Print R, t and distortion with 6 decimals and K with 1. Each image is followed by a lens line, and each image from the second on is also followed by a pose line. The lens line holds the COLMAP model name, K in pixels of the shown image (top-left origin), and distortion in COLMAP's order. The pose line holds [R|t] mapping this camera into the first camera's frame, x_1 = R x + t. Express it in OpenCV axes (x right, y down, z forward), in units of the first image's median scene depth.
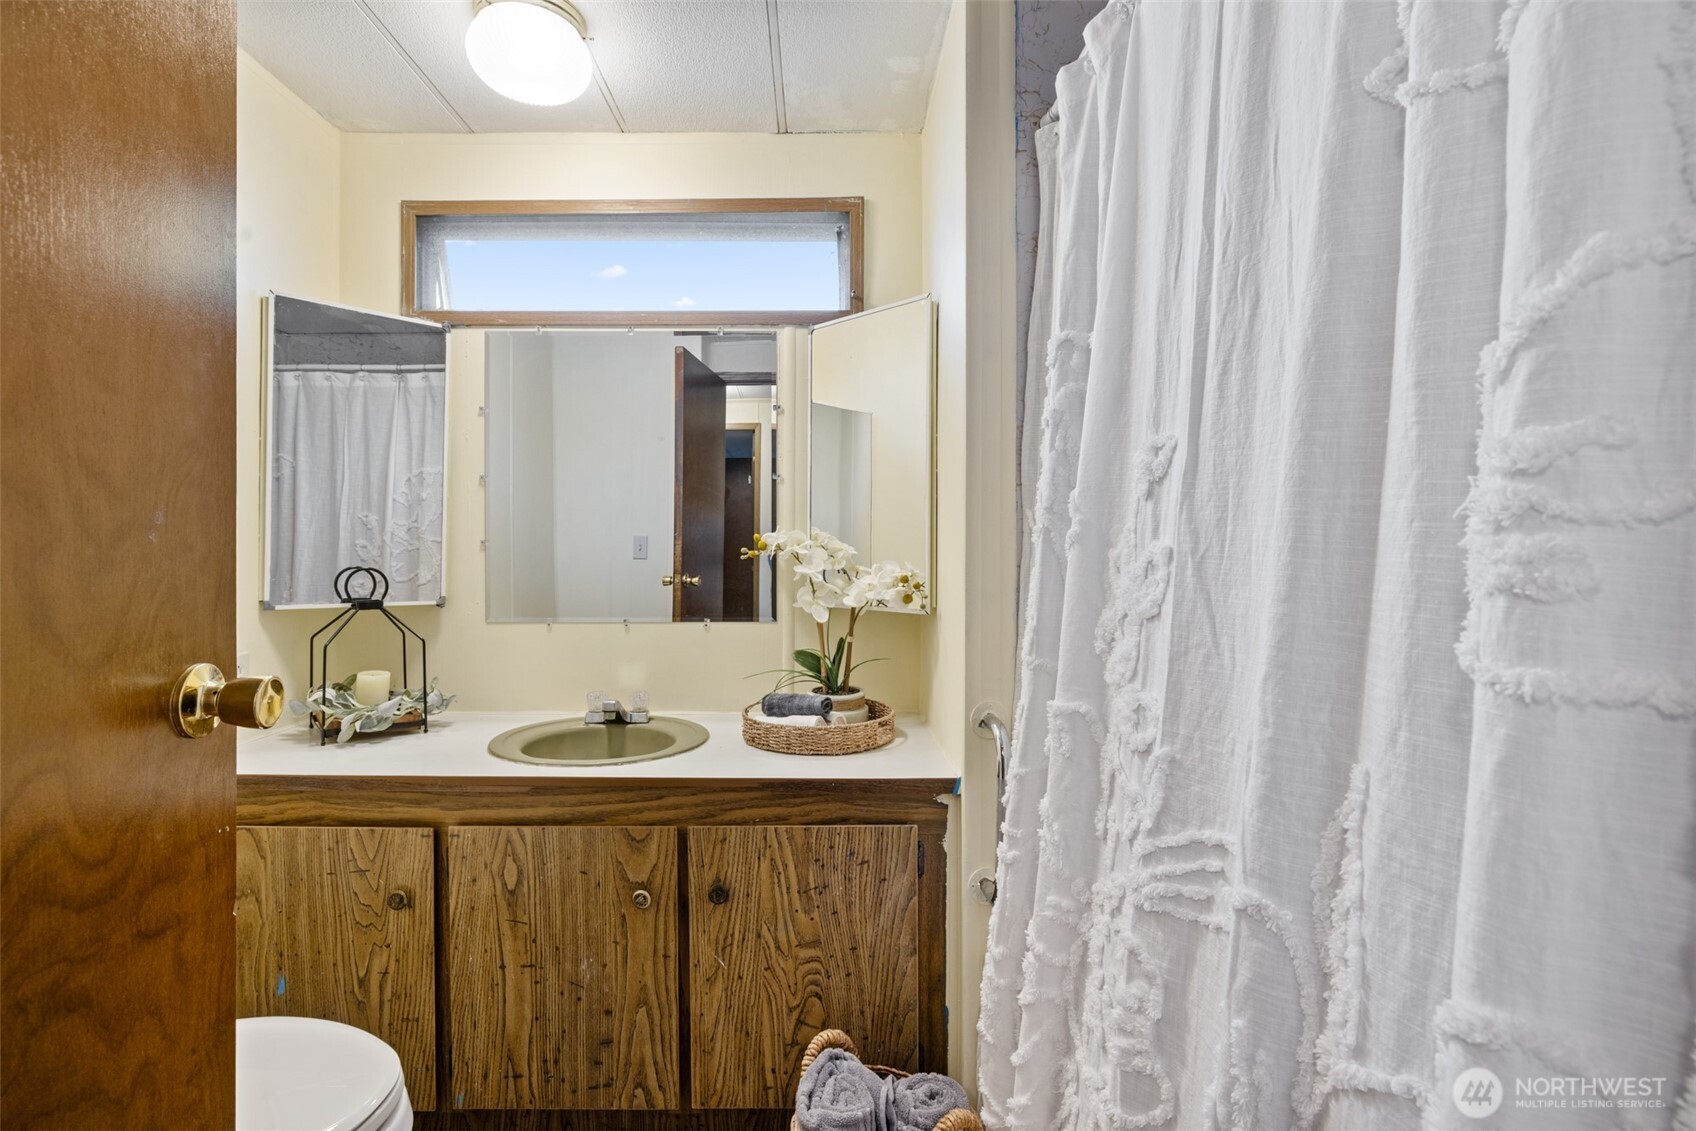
lens RADIAL K [[778.4, 0, 847.1], [0, 778.4, 561.4], [0, 0, 1]] dist [-0.007785, 0.001158]
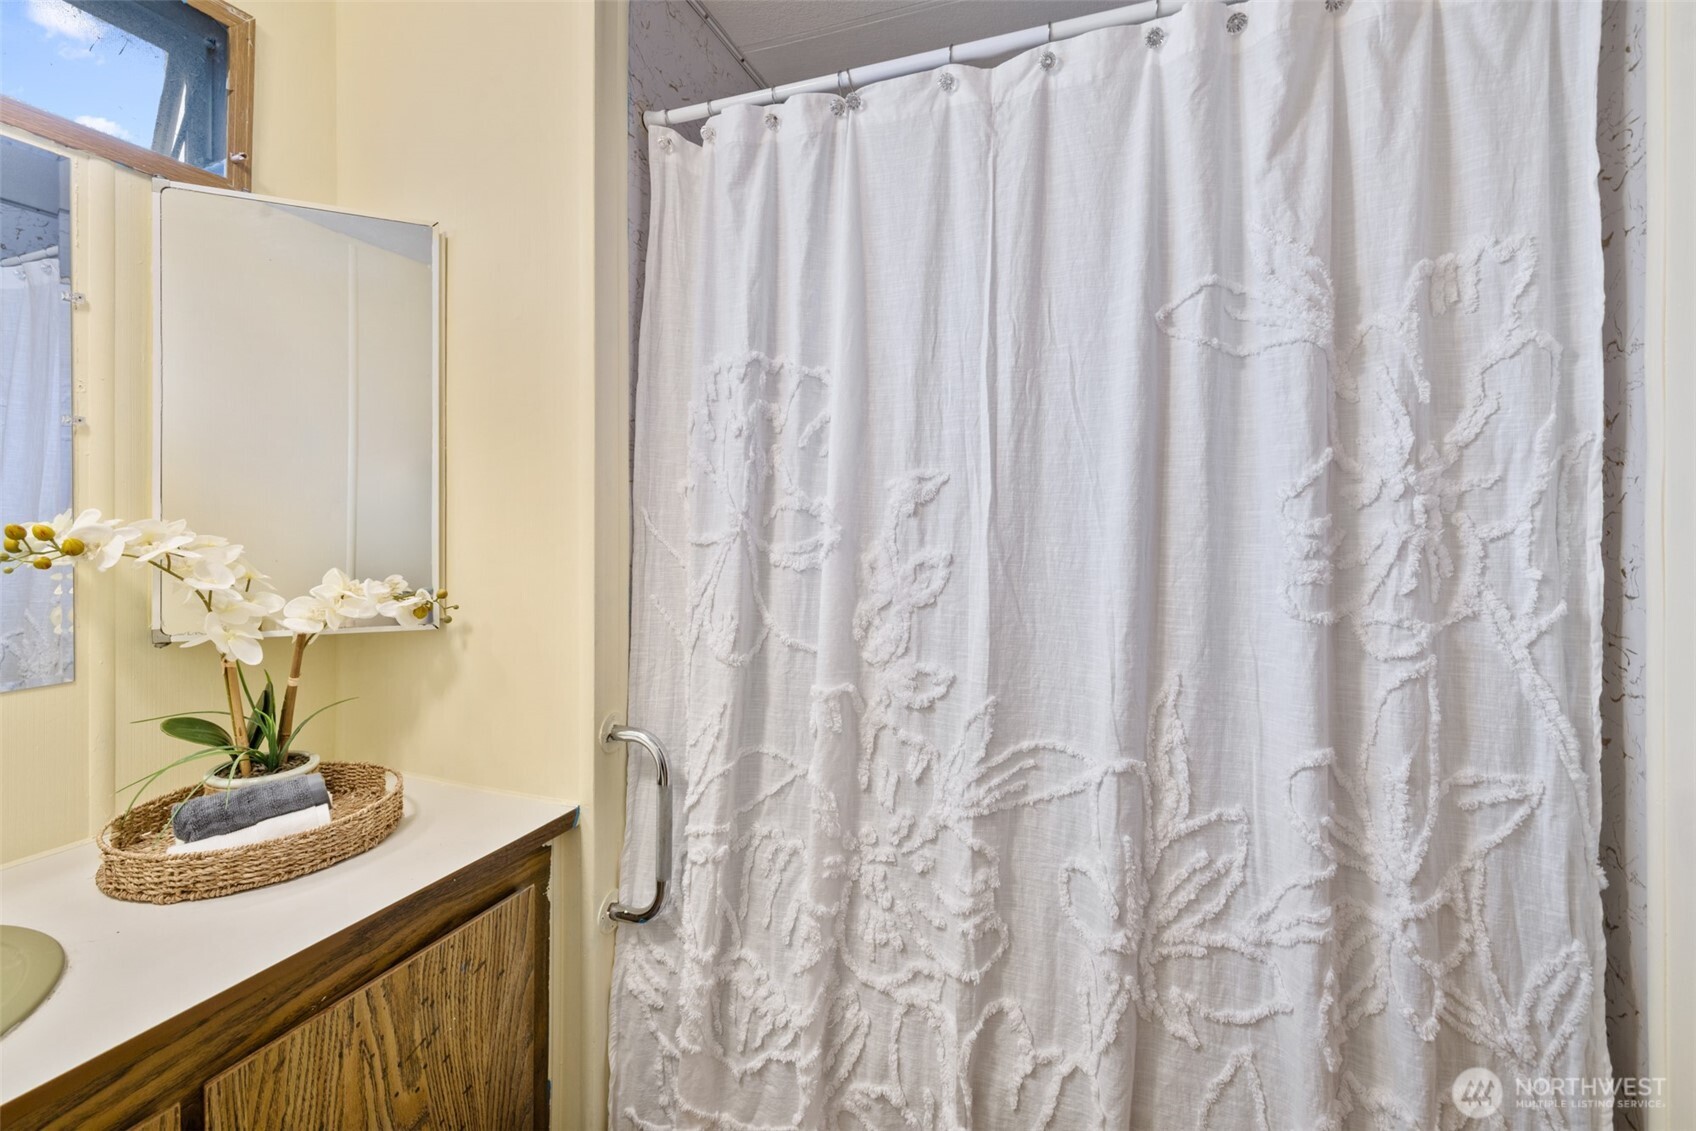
lens RADIAL K [[716.0, 0, 849.5], [0, 716.0, 529.5], [0, 0, 1]] dist [0.001071, -0.000119]
pose [[0.377887, -0.012163, 0.925772, -0.488001], [0.006828, 0.999923, 0.010351, -0.044472], [-0.925826, 0.002409, 0.377941, 0.401193]]
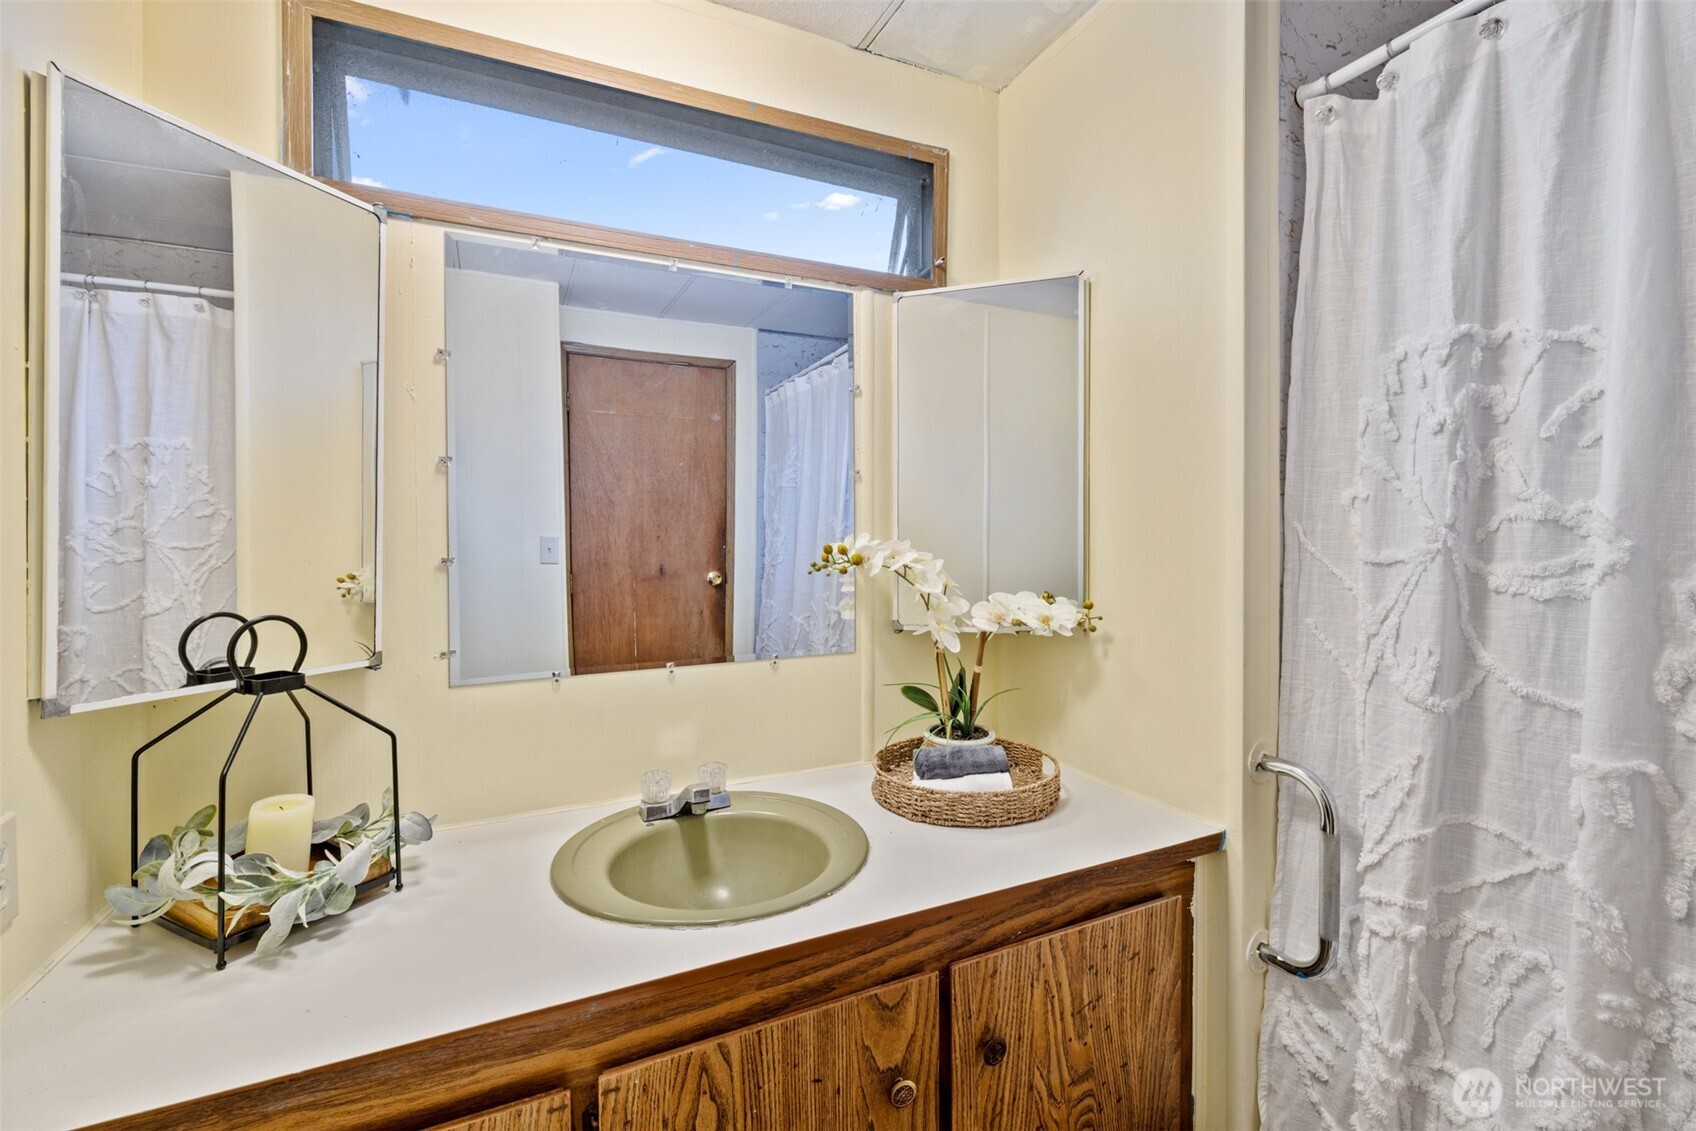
lens RADIAL K [[716.0, 0, 867.1], [0, 716.0, 548.0], [0, 0, 1]] dist [0.001071, -0.000119]
pose [[0.910999, -0.013498, 0.412186, -0.538044], [0.013511, 0.999905, 0.002883, -0.044262], [-0.412186, 0.002943, 0.911095, 0.434087]]
